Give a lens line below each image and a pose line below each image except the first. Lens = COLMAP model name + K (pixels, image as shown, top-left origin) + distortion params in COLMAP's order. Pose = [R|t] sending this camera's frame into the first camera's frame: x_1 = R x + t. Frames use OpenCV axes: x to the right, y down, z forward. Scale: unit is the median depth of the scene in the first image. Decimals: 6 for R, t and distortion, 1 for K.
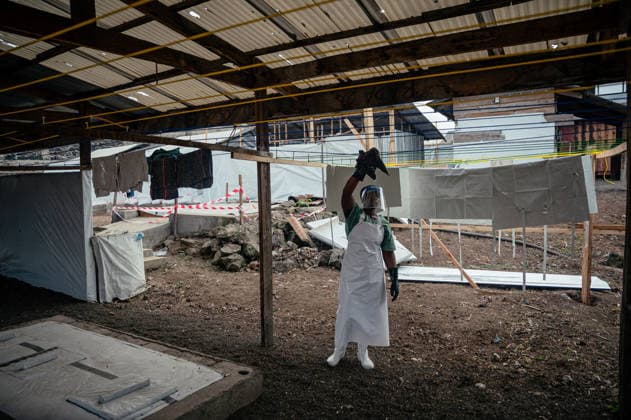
lens RADIAL K [[436.0, 0, 326.0], [0, 436.0, 206.9], [0, 0, 1]] dist [-0.142446, 0.107438]
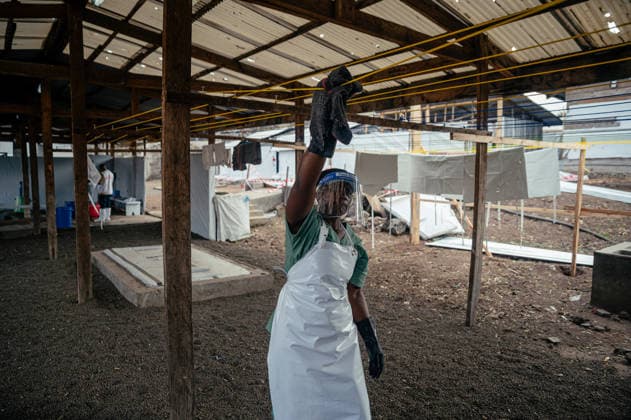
lens RADIAL K [[436.0, 0, 326.0], [0, 436.0, 206.9], [0, 0, 1]] dist [-0.142446, 0.107438]
pose [[0.933505, 0.057747, -0.353884, 0.351075], [-0.043287, 0.997878, 0.048648, 0.014388], [0.355942, -0.030094, 0.934023, -0.286111]]
